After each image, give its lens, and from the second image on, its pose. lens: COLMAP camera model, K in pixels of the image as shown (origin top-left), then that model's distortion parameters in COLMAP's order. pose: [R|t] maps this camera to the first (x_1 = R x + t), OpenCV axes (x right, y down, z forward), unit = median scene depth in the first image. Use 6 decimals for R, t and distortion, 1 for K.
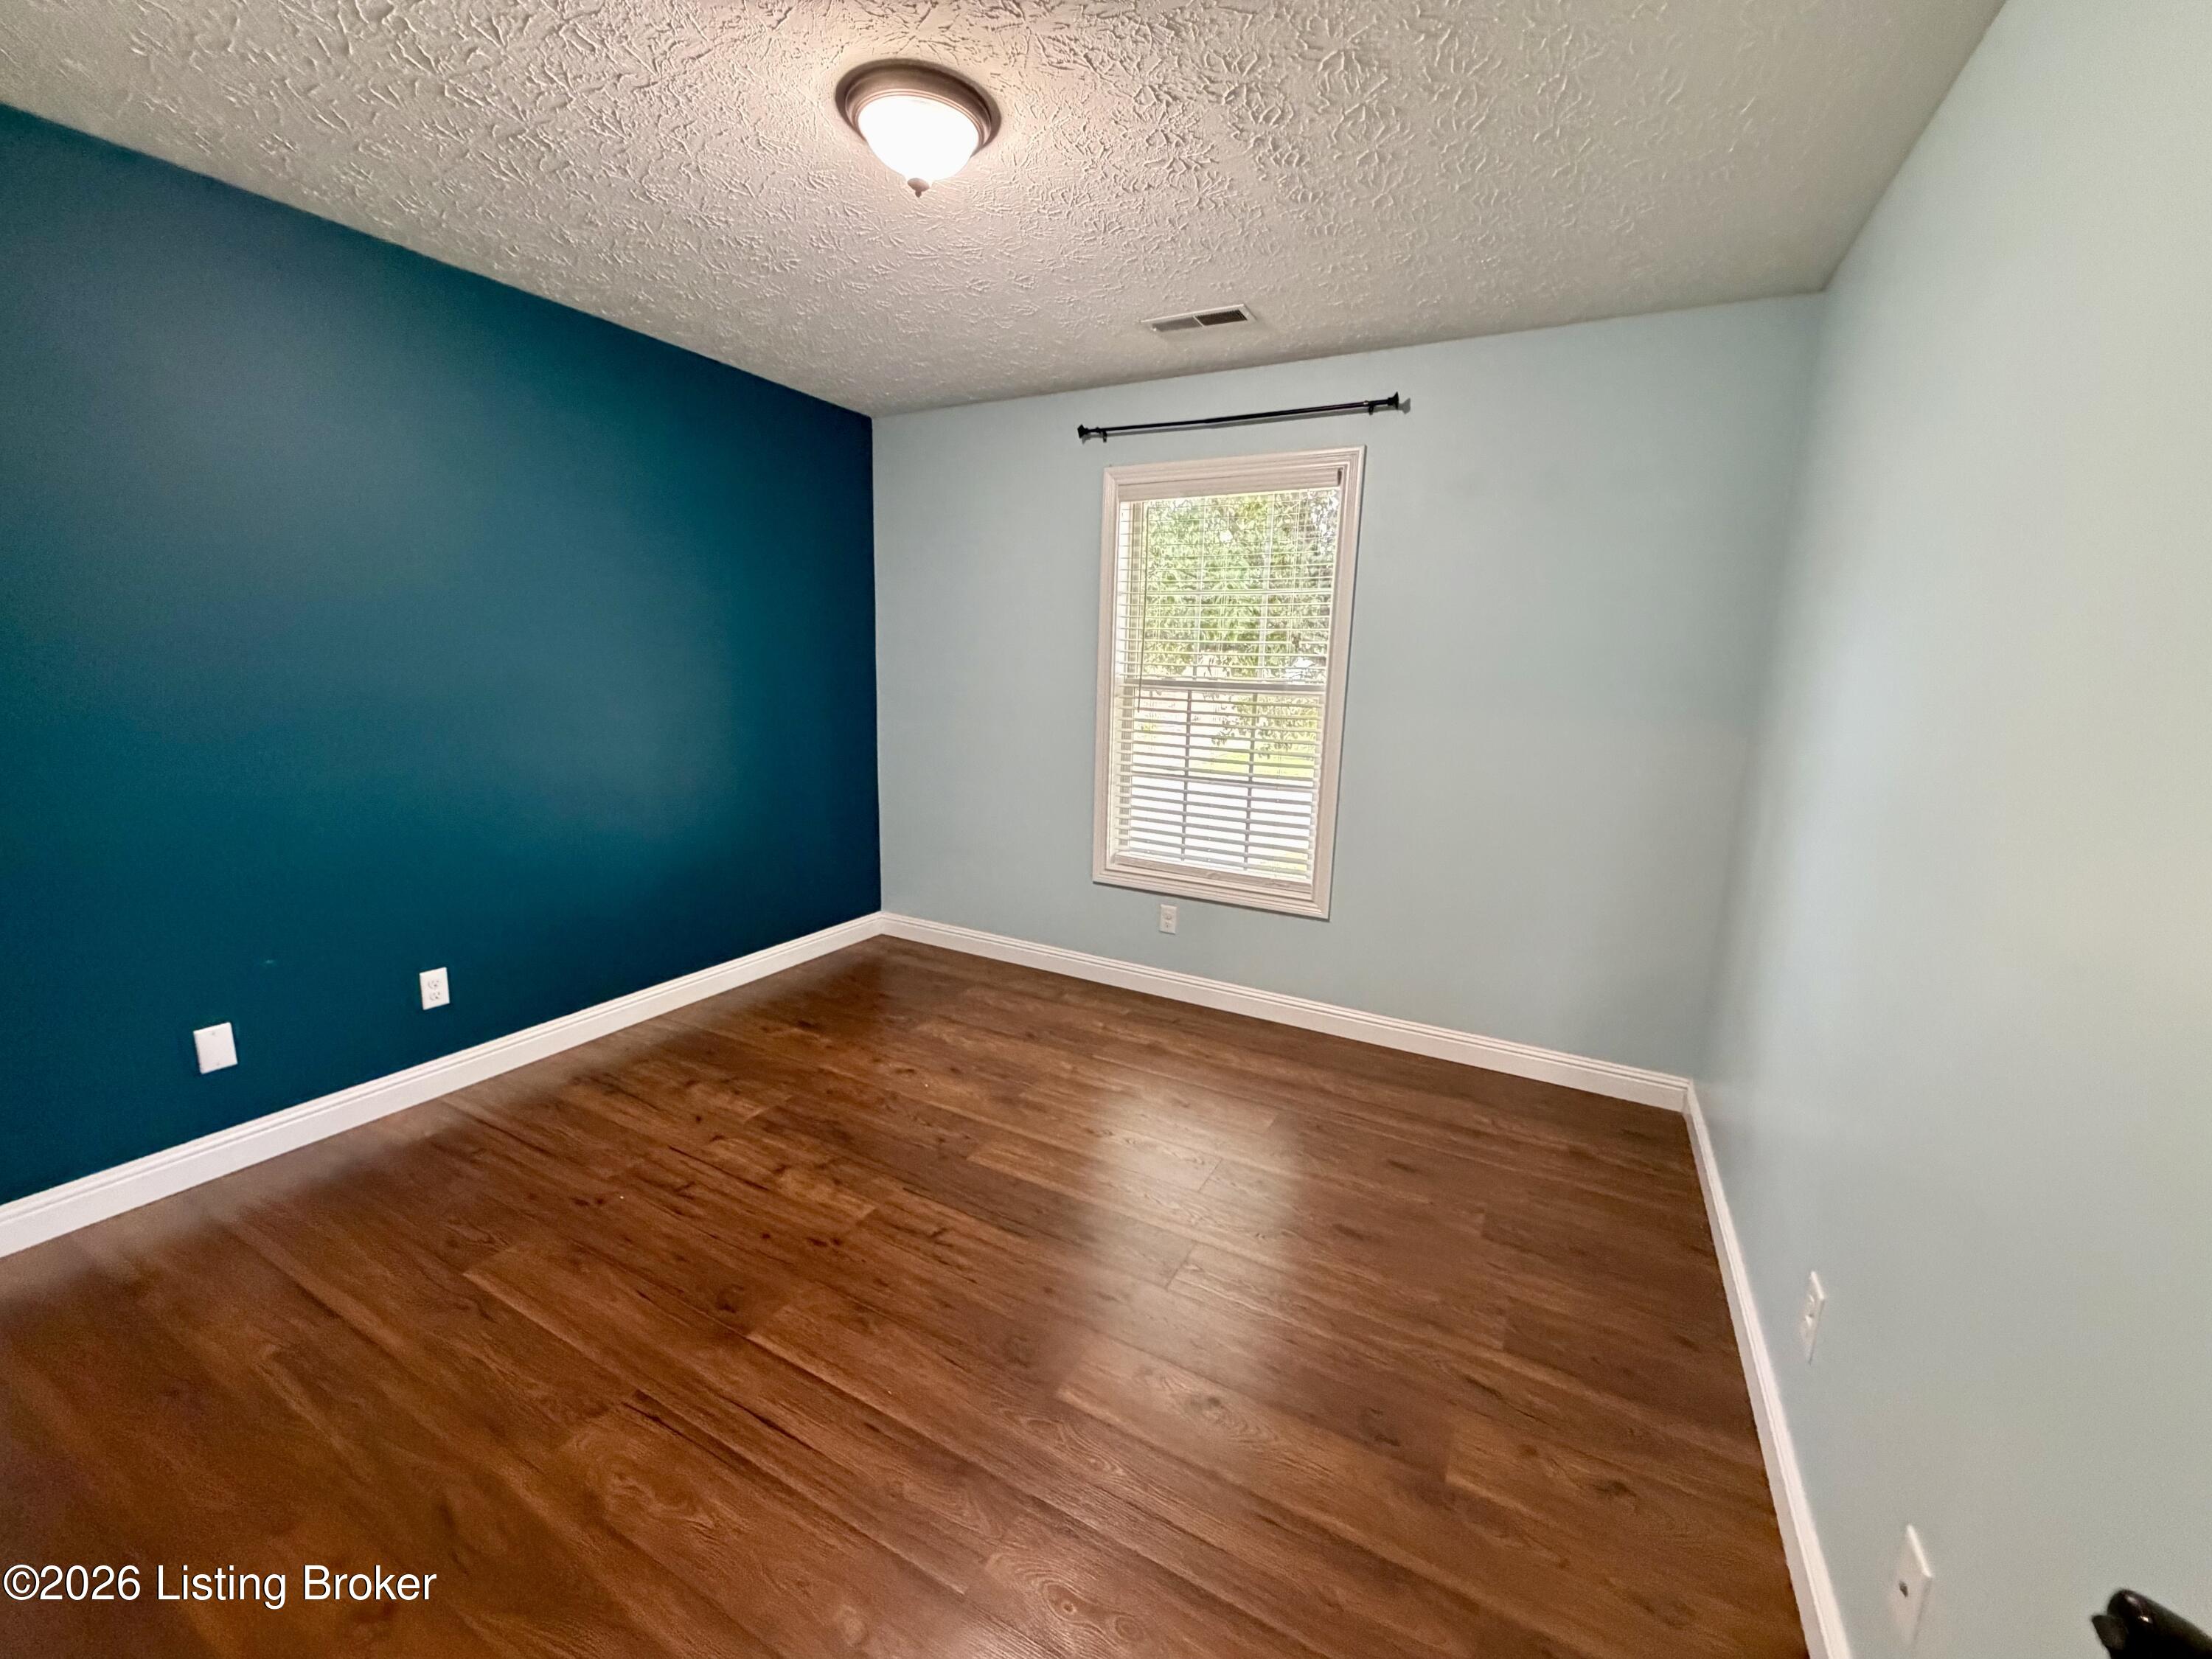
lens RADIAL K [[876.5, 0, 1100.9], [0, 876.5, 830.5], [0, 0, 1]] dist [-0.001344, 0.000031]
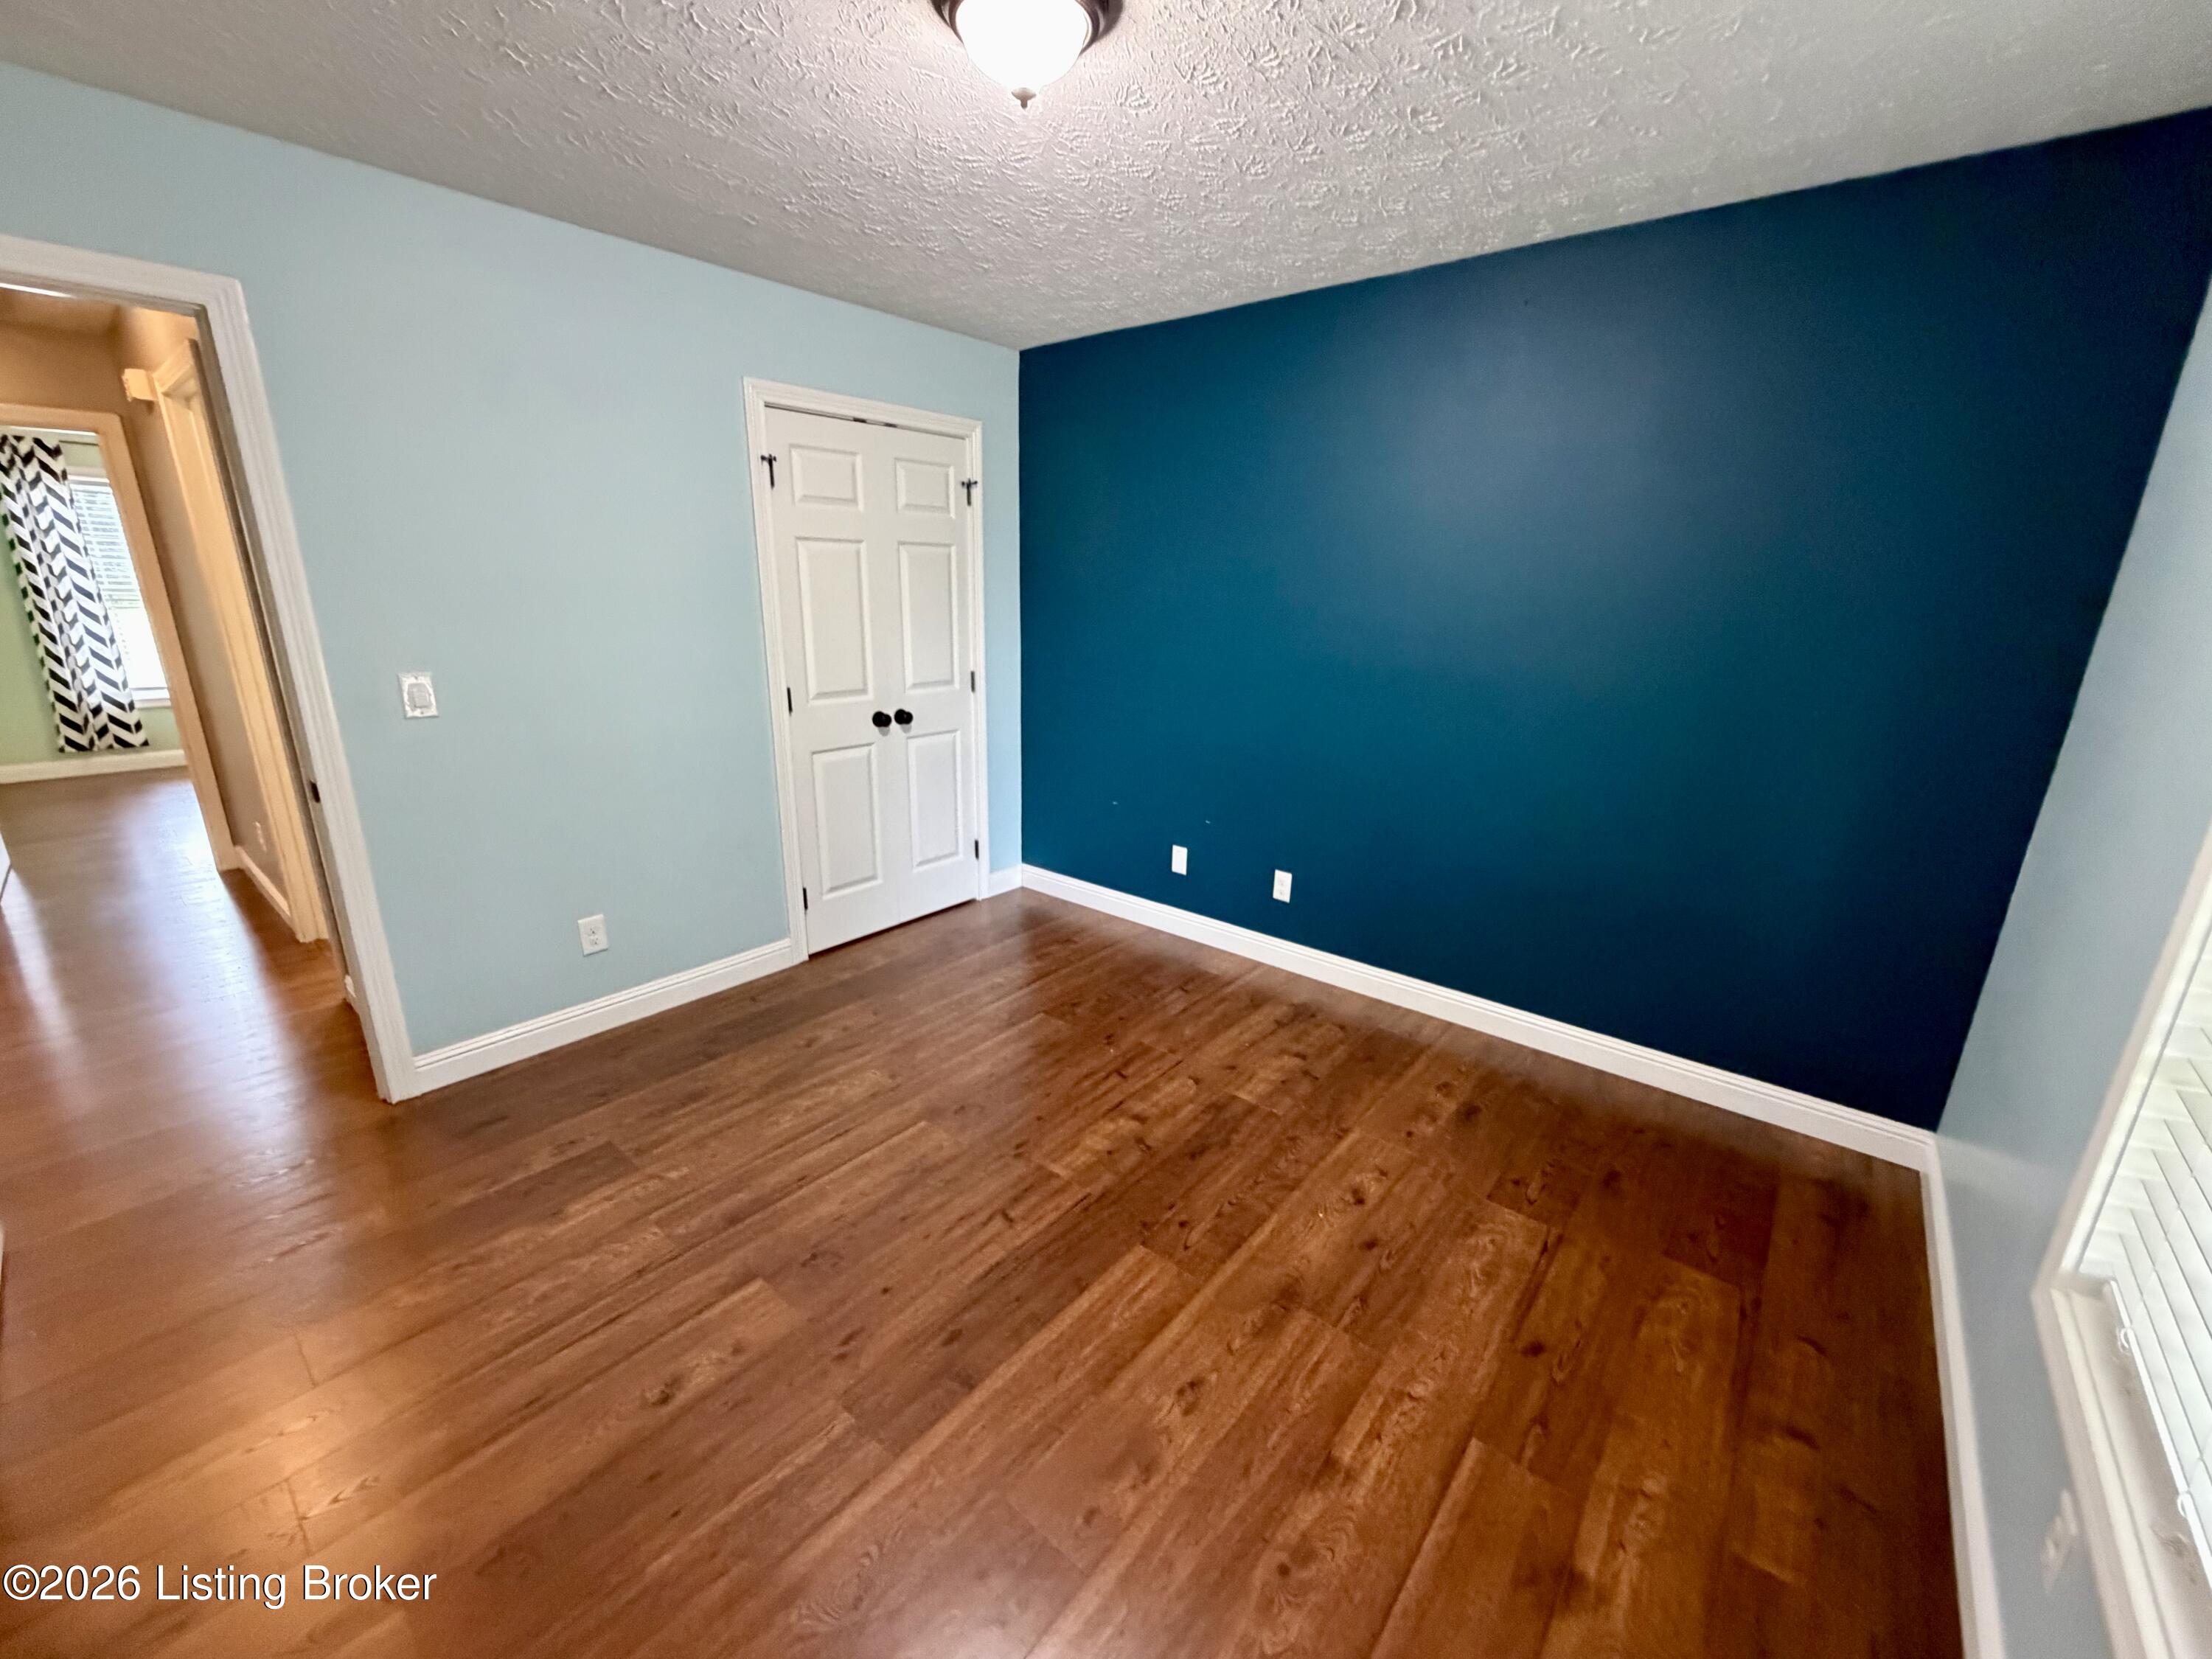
lens RADIAL K [[876.5, 0, 1100.9], [0, 876.5, 830.5], [0, 0, 1]] dist [-0.001344, 0.000031]
pose [[-0.198780, 0.234753, -0.951513, 0.494913], [-0.209541, 0.938257, 0.275258, -0.192717], [0.957381, 0.254097, -0.137316, 0.875485]]
